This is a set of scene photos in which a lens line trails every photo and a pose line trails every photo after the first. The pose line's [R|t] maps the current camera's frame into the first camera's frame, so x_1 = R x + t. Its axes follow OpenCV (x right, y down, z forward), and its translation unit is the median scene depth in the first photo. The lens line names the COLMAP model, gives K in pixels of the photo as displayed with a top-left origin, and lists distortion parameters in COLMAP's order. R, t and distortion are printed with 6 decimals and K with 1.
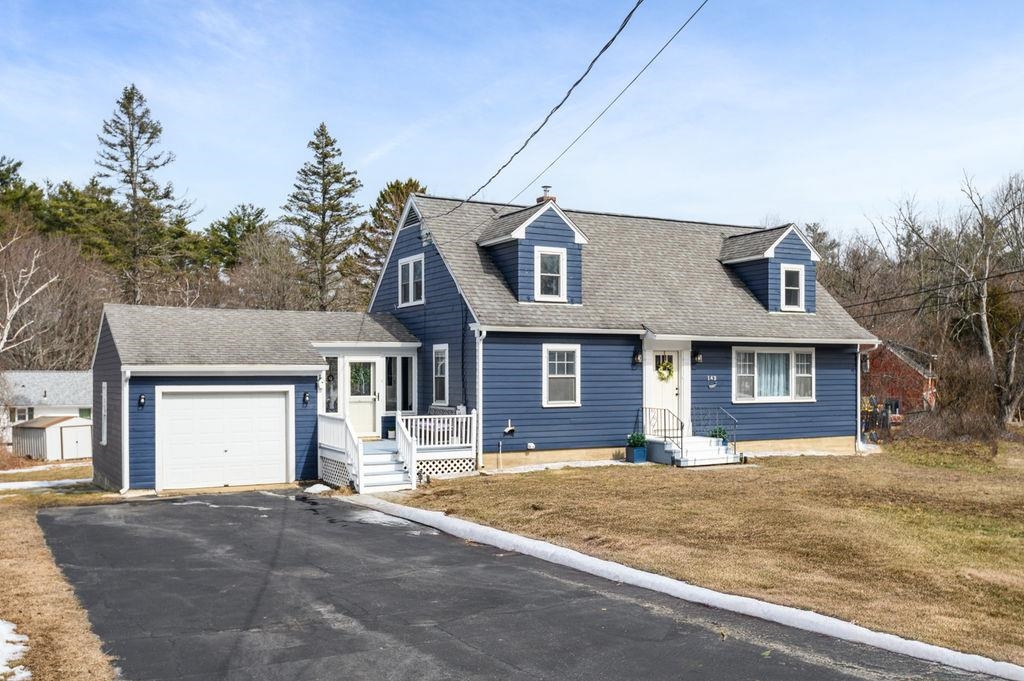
lens RADIAL K [[969.3, 0, 512.4], [0, 969.3, 381.1], [0, 0, 1]] dist [0.010068, -0.007082]
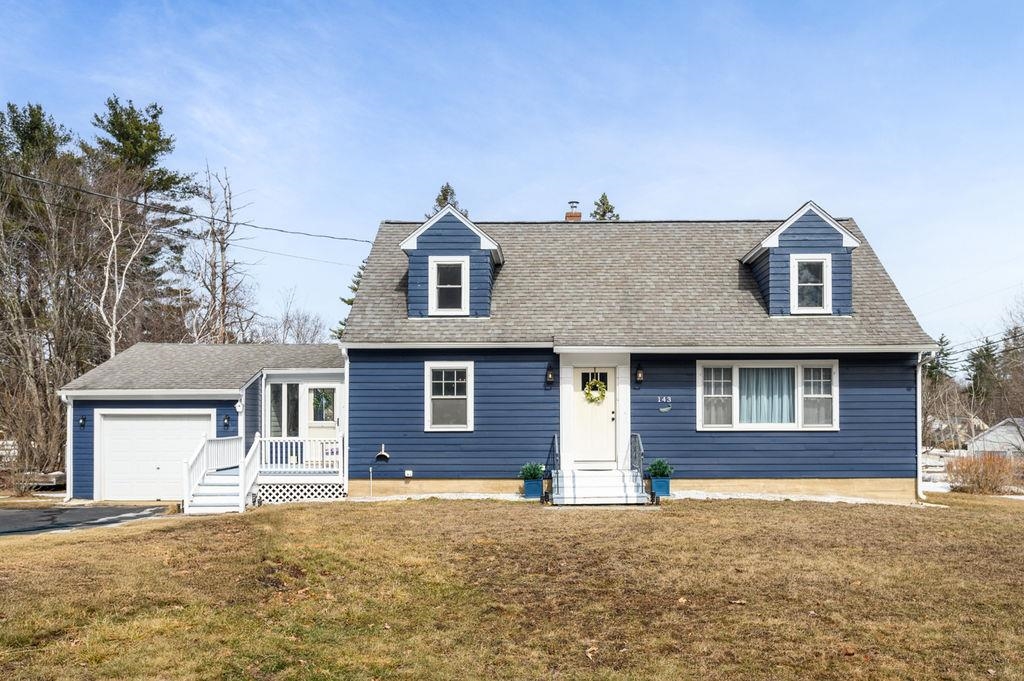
lens RADIAL K [[792.0, 0, 531.3], [0, 792.0, 417.2], [0, 0, 1]] dist [-0.002635, -0.007588]
pose [[0.867725, -0.004360, -0.497025, 0.469034], [-0.003485, 0.999884, -0.014856, 0.023474], [0.497032, 0.014623, 0.867609, 0.392290]]
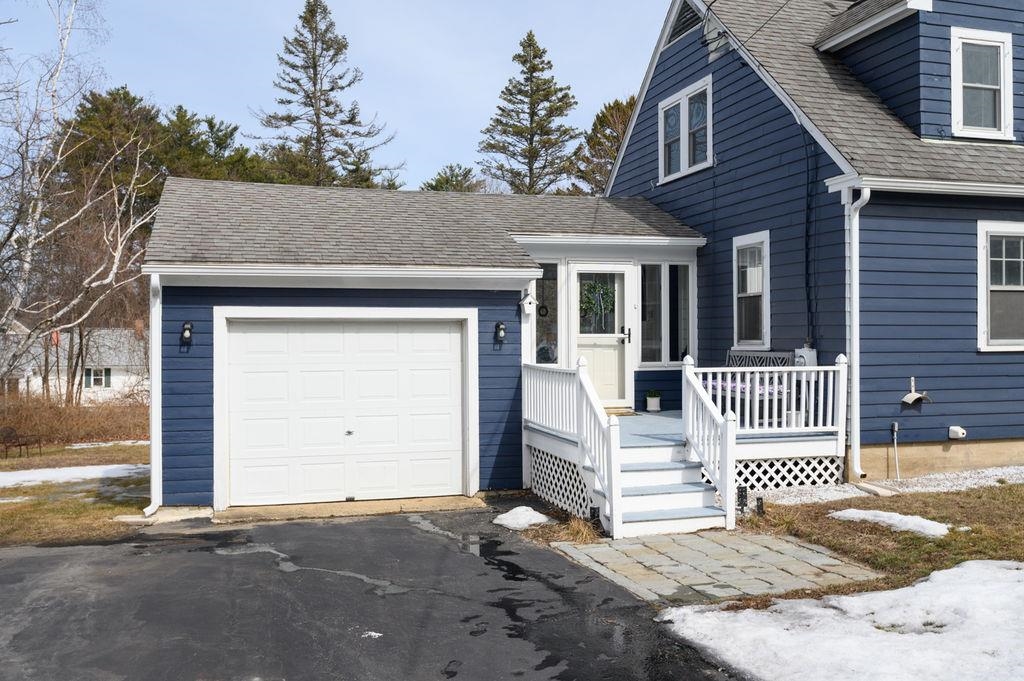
lens RADIAL K [[946.4, 0, 512.0], [0, 946.4, 340.5], [0, 0, 1]] dist [0.008248, -0.001646]
pose [[0.977534, -0.002715, -0.210762, -0.092809], [0.001184, 0.999972, -0.007392, 0.023602], [0.210776, 0.006976, 0.977509, 0.471877]]
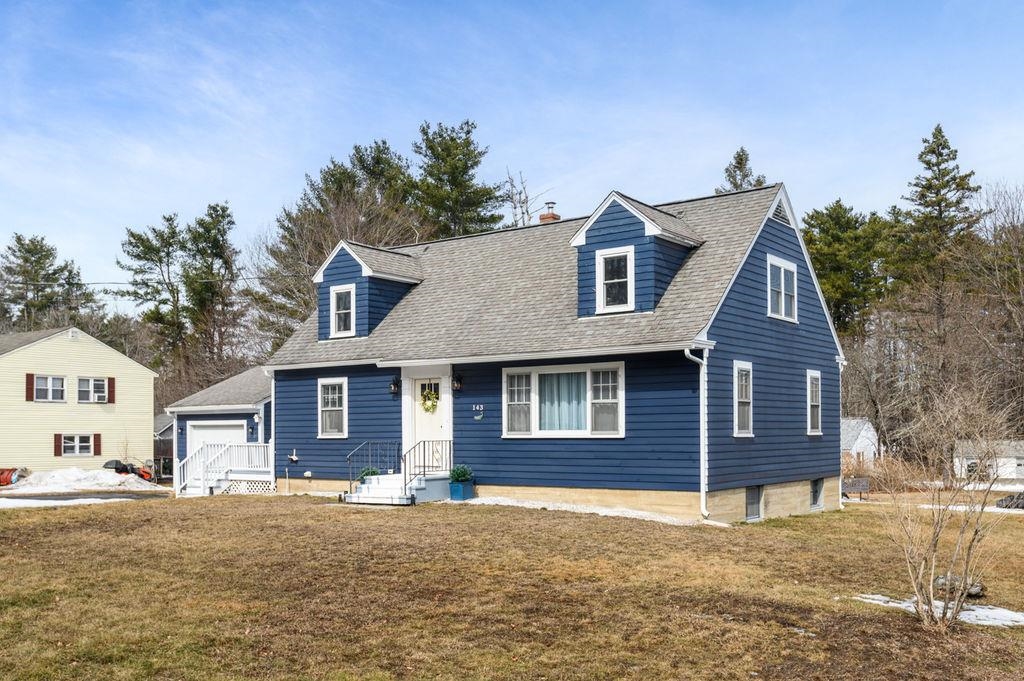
lens RADIAL K [[962.0, 0, 513.6], [0, 962.0, 422.3], [0, 0, 1]] dist [-0.009875, -0.009259]
pose [[0.424126, -0.008469, -0.905564, 1.036632], [0.000686, 0.999959, -0.009030, 0.018163], [0.905603, 0.003208, 0.424114, 0.721367]]
